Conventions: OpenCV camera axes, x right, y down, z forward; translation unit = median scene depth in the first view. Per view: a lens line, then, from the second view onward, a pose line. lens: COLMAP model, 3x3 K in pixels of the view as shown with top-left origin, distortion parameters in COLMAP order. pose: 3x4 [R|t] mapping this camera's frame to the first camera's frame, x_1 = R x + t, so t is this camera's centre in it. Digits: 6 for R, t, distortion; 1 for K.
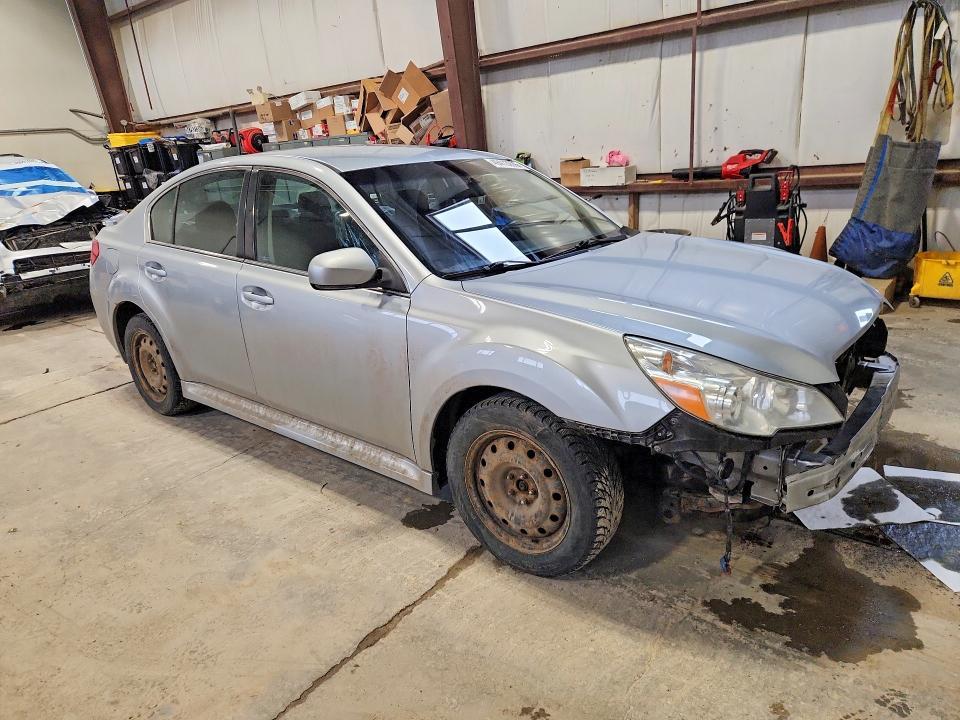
lens RADIAL K [[686.3, 0, 479.7], [0, 686.3, 362.1], [0, 0, 1]] dist [0.051244, -0.034683]
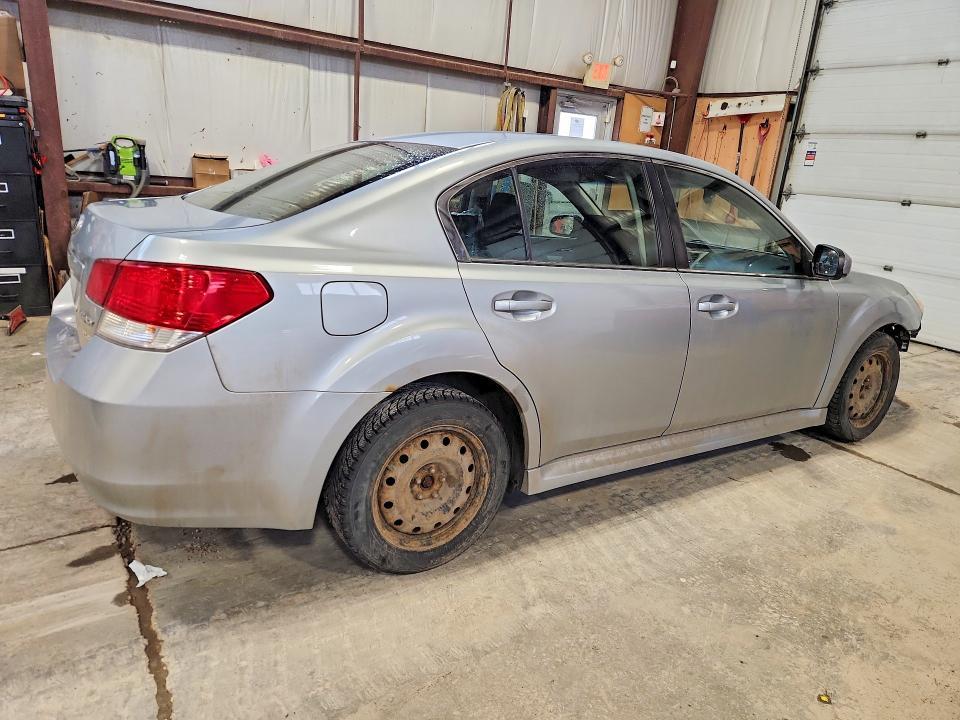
lens RADIAL K [[686.3, 0, 478.6], [0, 686.3, 360.4], [0, 0, 1]] dist [0.051244, -0.034683]
pose [[0.234854, -0.172250, 0.956647, -1.215240], [0.201867, 0.971360, 0.125342, -0.190561], [-0.950838, 0.163678, 0.262899, 1.010248]]
